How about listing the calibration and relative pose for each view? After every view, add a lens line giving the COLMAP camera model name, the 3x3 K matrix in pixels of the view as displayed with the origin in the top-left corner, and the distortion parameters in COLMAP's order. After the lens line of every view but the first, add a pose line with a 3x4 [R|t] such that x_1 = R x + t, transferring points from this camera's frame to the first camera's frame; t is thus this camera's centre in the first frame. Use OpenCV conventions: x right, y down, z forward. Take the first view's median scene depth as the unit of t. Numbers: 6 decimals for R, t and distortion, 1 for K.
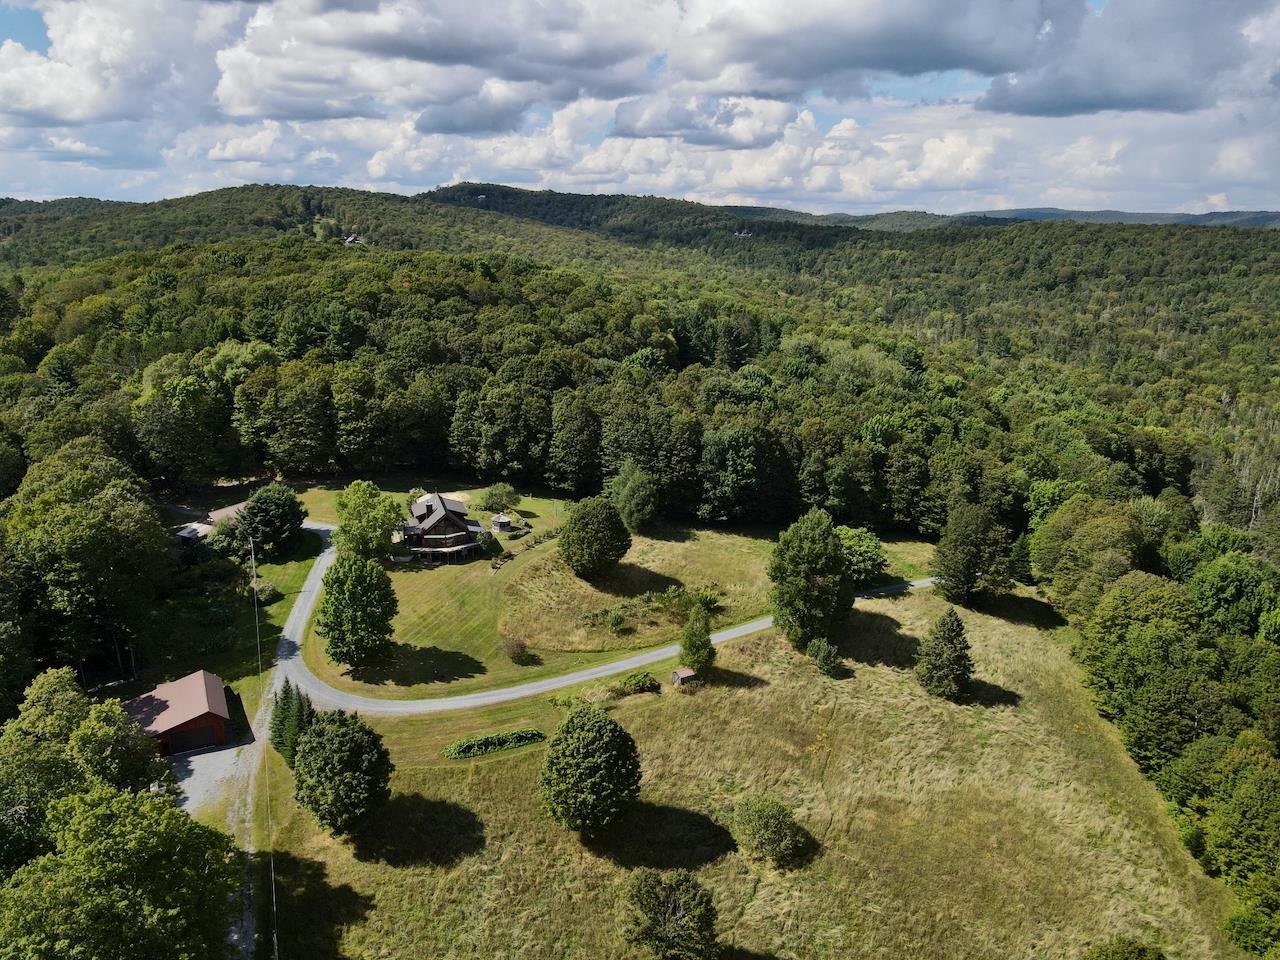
lens RADIAL K [[940.9, 0, 636.6], [0, 940.9, 482.1], [0, 0, 1]] dist [-0.005478, 0.040894]
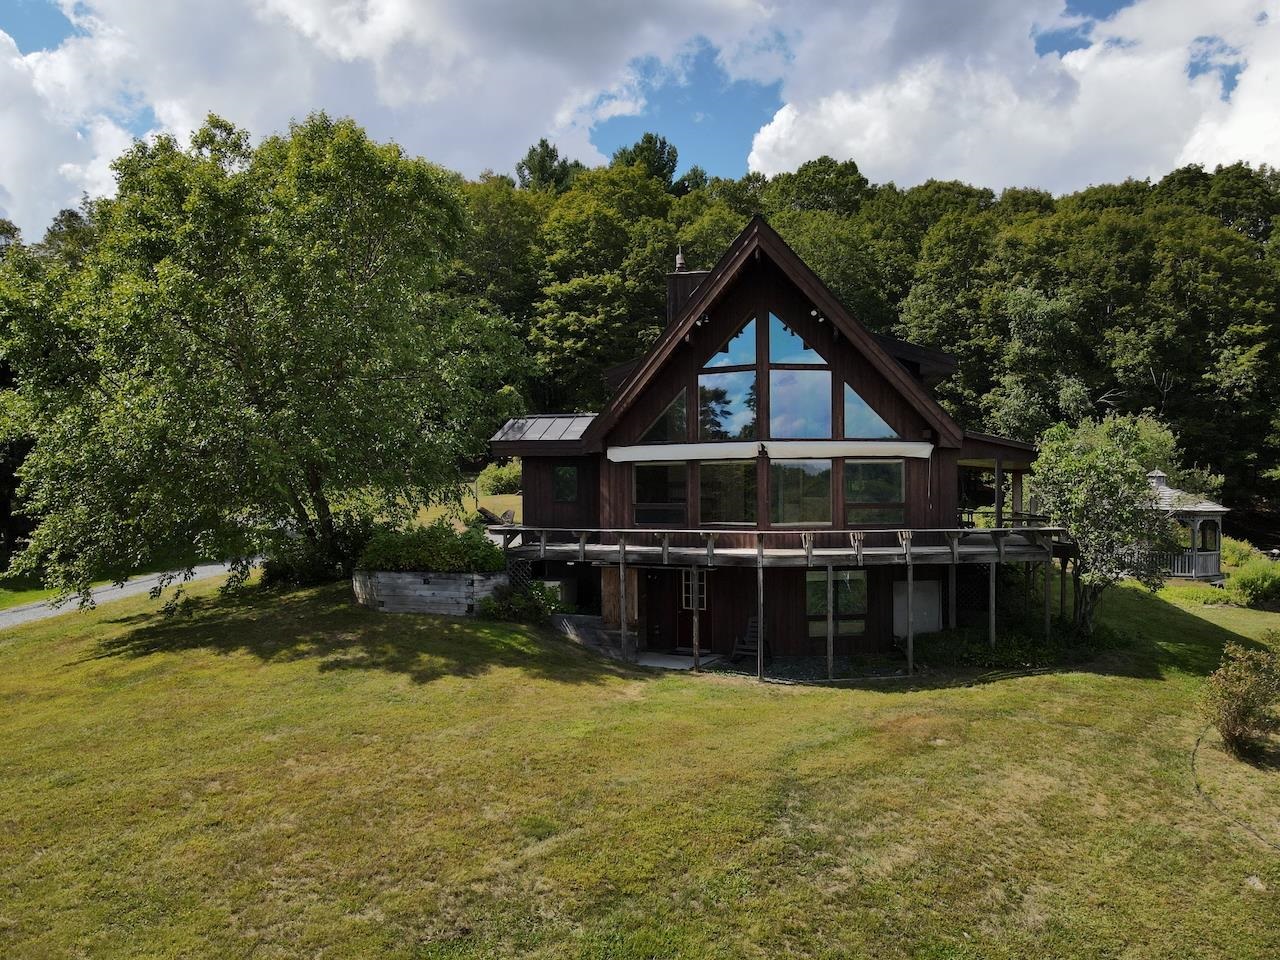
lens RADIAL K [[946.1, 0, 628.5], [0, 946.1, 475.2], [0, 0, 1]] dist [-0.022579, 0.040832]
pose [[0.876580, -0.021068, -0.480794, -0.153336], [-0.112022, 0.962667, -0.246420, 0.090053], [0.468036, 0.269866, 0.841495, 0.855804]]
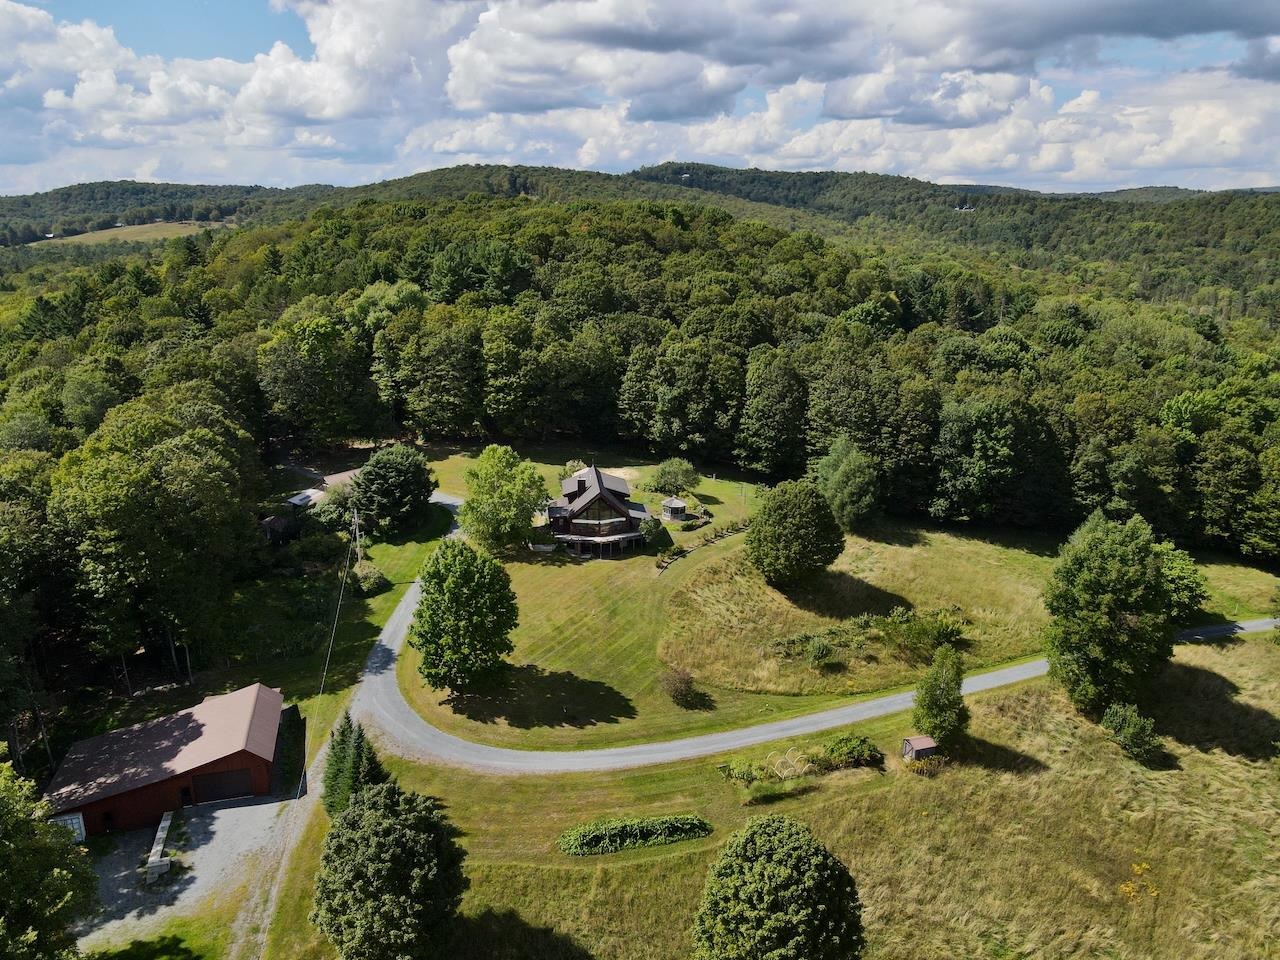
lens RADIAL K [[940.9, 0, 636.6], [0, 940.9, 482.1], [0, 0, 1]] dist [-0.005478, 0.040894]
pose [[0.978382, 0.049120, -0.200888, -0.019143], [-0.046488, 0.998760, 0.017801, 0.009457], [0.201513, -0.008077, 0.979453, 0.240942]]
